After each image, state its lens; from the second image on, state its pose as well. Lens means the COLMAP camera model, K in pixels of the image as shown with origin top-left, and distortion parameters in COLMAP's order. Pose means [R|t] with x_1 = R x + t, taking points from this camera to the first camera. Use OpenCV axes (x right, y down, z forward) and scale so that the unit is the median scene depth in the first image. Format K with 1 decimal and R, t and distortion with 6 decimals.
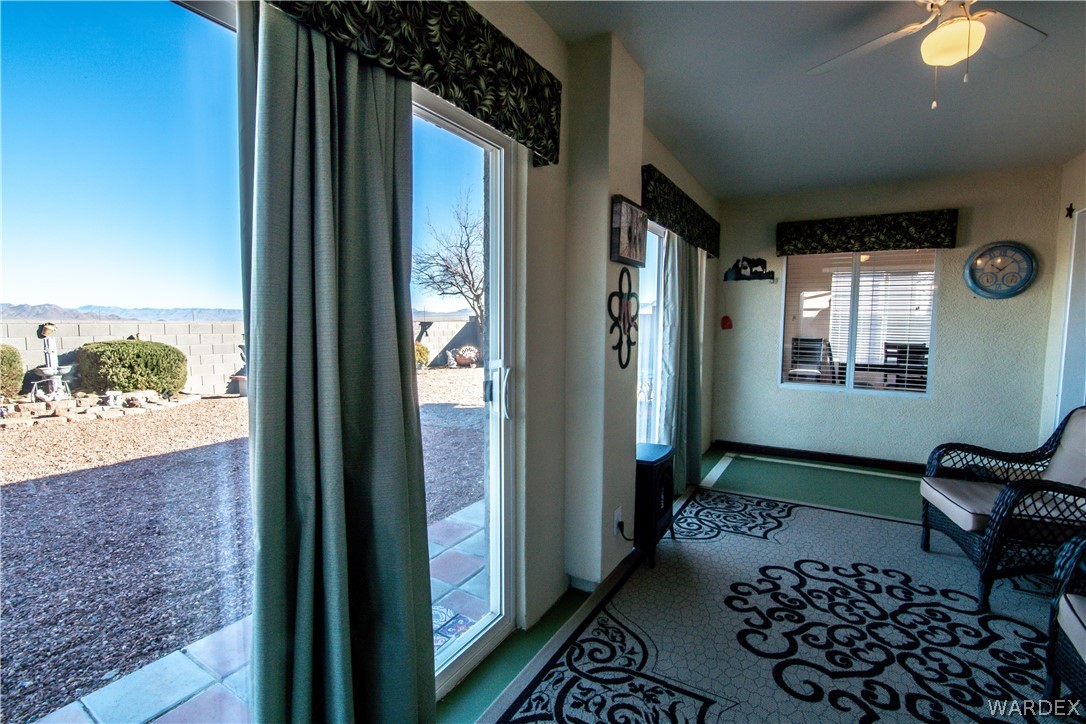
lens RADIAL K [[482.8, 0, 540.9], [0, 482.8, 358.5], [0, 0, 1]] dist [-0.039006, 0.007629]
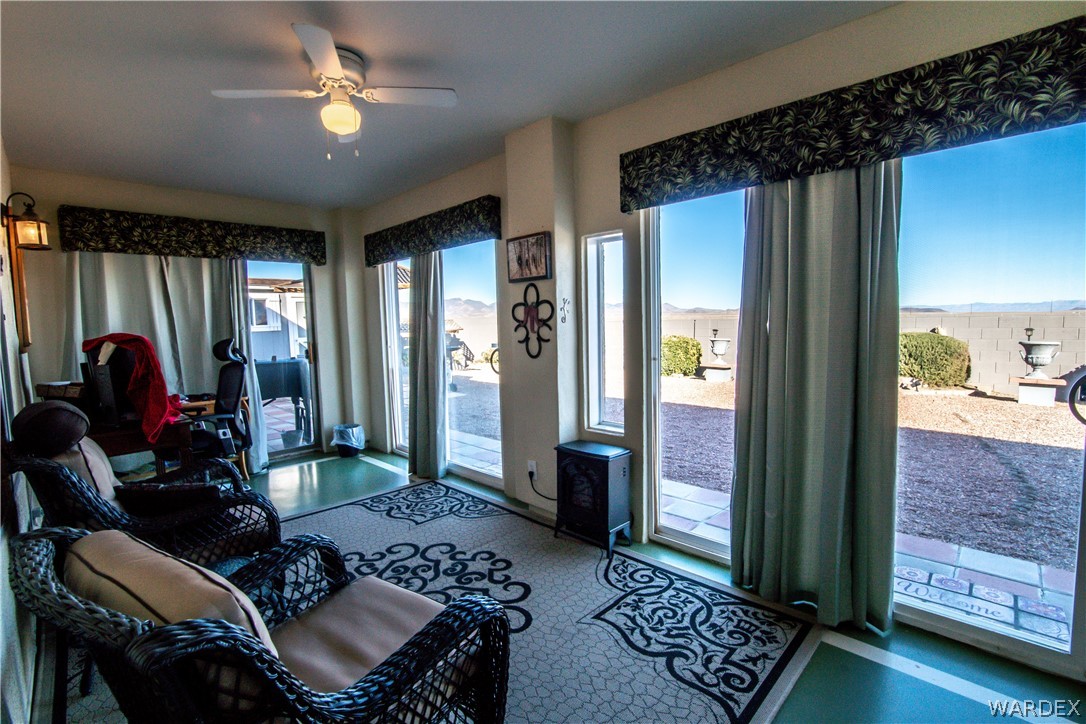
lens RADIAL K [[482.8, 0, 540.9], [0, 482.8, 358.5], [0, 0, 1]] dist [-0.039006, 0.007629]
pose [[-0.224729, 0.074236, -0.971589, 1.532810], [-0.054633, 0.994565, 0.088629, -0.101936], [0.972889, 0.072998, -0.219452, 1.371061]]
